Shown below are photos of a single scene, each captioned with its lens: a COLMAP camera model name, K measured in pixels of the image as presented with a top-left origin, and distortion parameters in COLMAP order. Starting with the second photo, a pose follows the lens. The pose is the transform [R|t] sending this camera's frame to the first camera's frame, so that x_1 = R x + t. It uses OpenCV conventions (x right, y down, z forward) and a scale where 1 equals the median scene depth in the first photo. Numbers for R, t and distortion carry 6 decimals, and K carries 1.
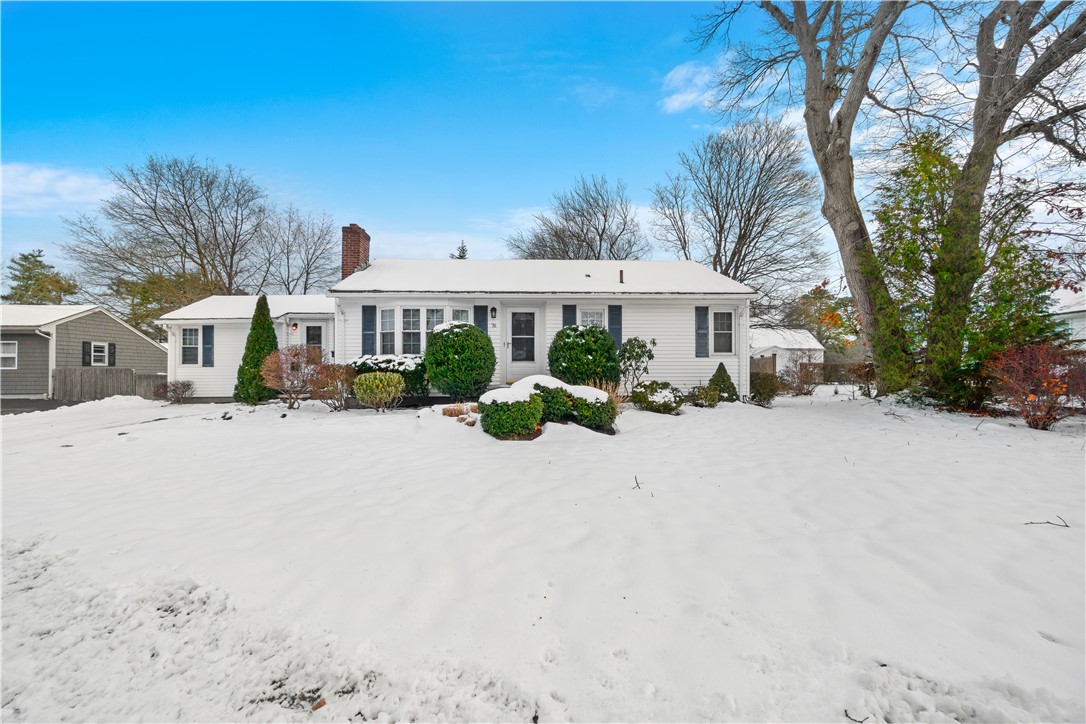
lens RADIAL K [[479.2, 0, 534.3], [0, 479.2, 362.4], [0, 0, 1]] dist [-0.009449, 0.000311]
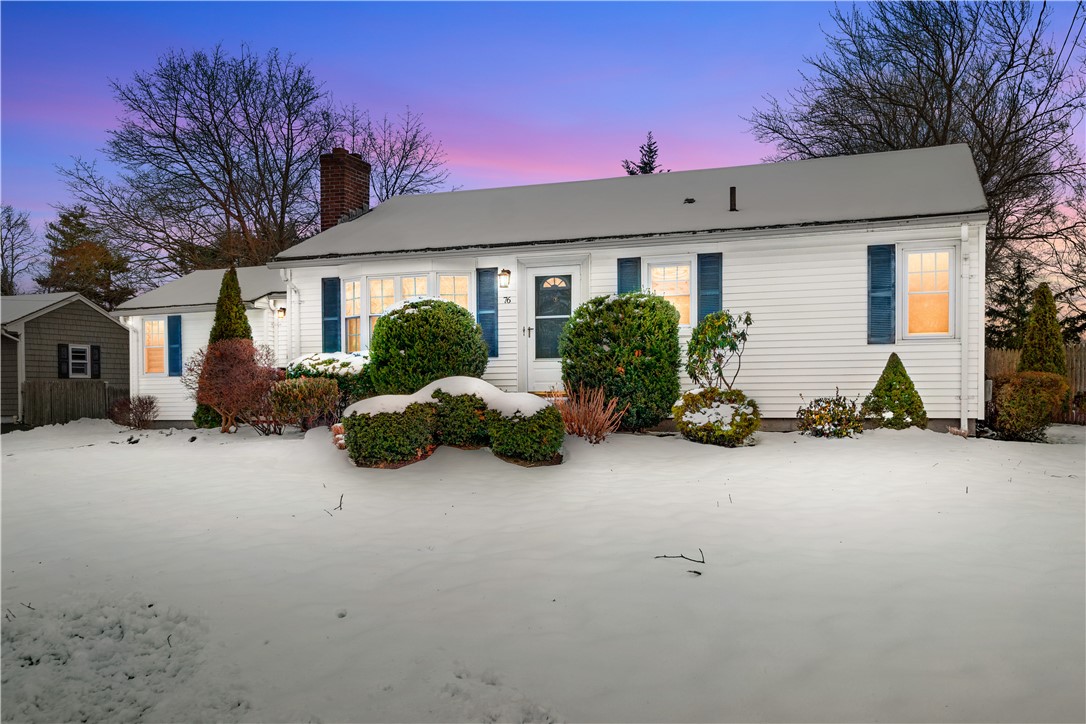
lens RADIAL K [[1005.6, 0, 537.0], [0, 1005.6, 393.4], [0, 0, 1]] dist [-0.000487, -0.007631]
pose [[0.917752, -0.005473, -0.397117, 0.368803], [0.014119, 0.999723, 0.018851, 0.014004], [0.396903, -0.022908, 0.917574, -0.122656]]
